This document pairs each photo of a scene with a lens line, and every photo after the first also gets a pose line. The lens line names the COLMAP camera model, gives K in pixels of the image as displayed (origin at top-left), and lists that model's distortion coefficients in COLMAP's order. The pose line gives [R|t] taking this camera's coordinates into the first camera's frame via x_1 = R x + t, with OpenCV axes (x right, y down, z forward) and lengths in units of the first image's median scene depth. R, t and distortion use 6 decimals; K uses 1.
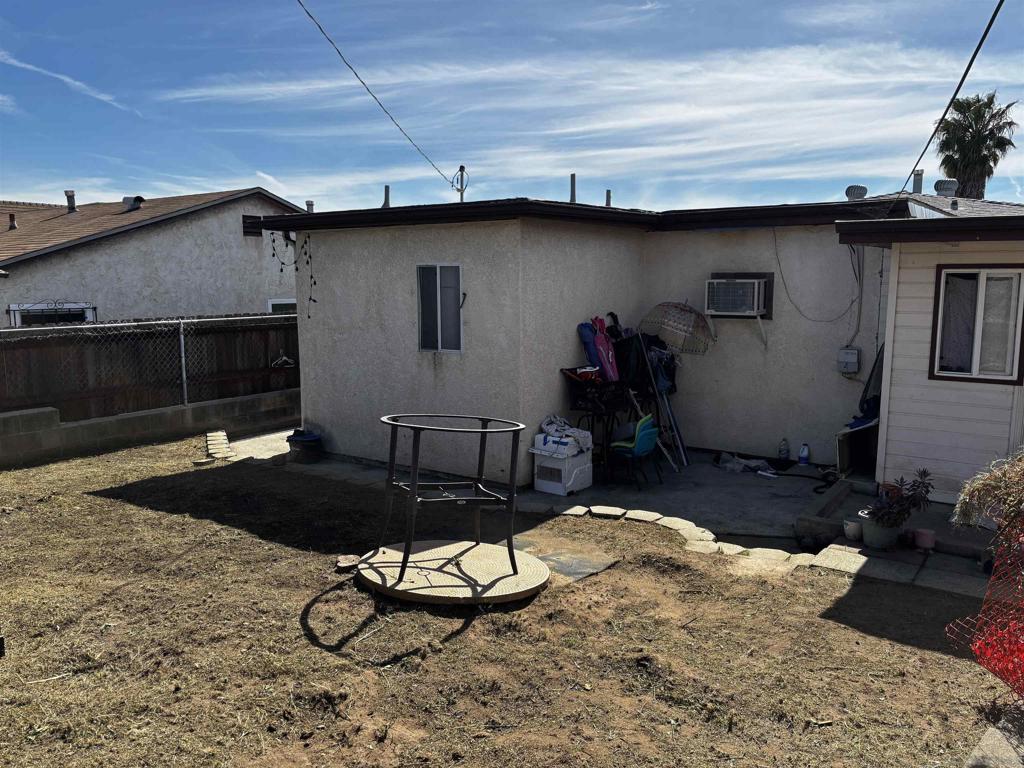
lens RADIAL K [[778.4, 0, 513.0], [0, 778.4, 379.5], [0, 0, 1]] dist [0.040668, -0.024690]
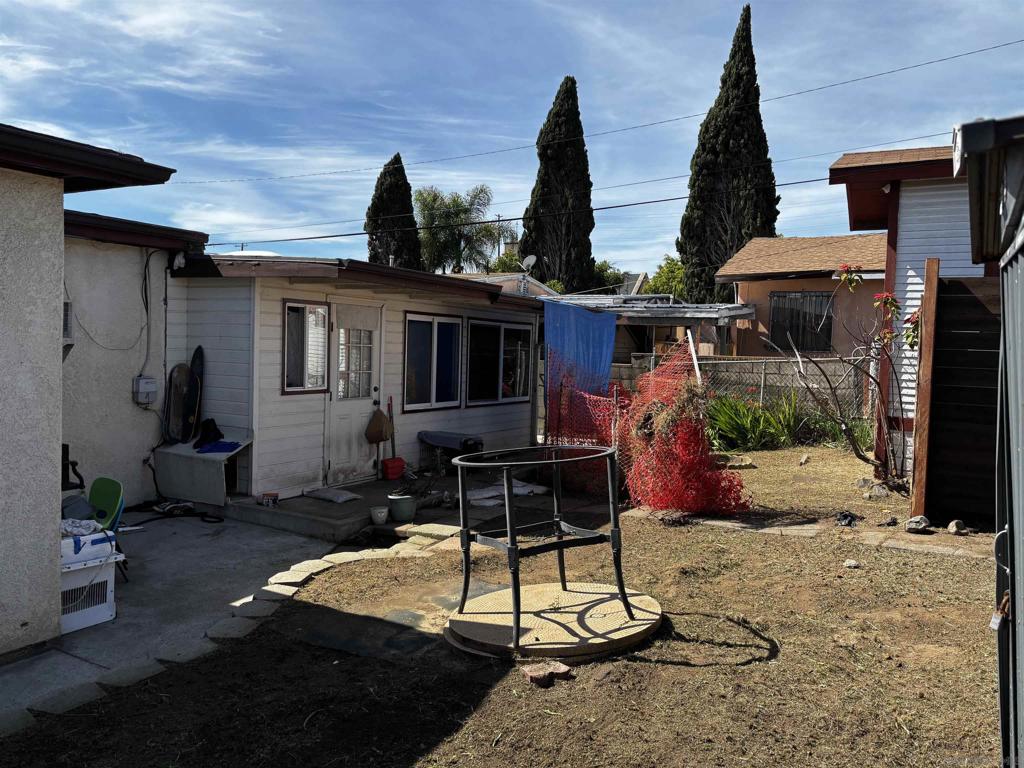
lens RADIAL K [[778.4, 0, 516.5], [0, 778.4, 379.7], [0, 0, 1]] dist [0.040668, -0.024690]
pose [[-0.122082, -0.048881, 0.991316, -0.728547], [0.097203, 0.993396, 0.060954, -0.066176], [-0.987749, 0.103800, -0.116524, 0.858798]]
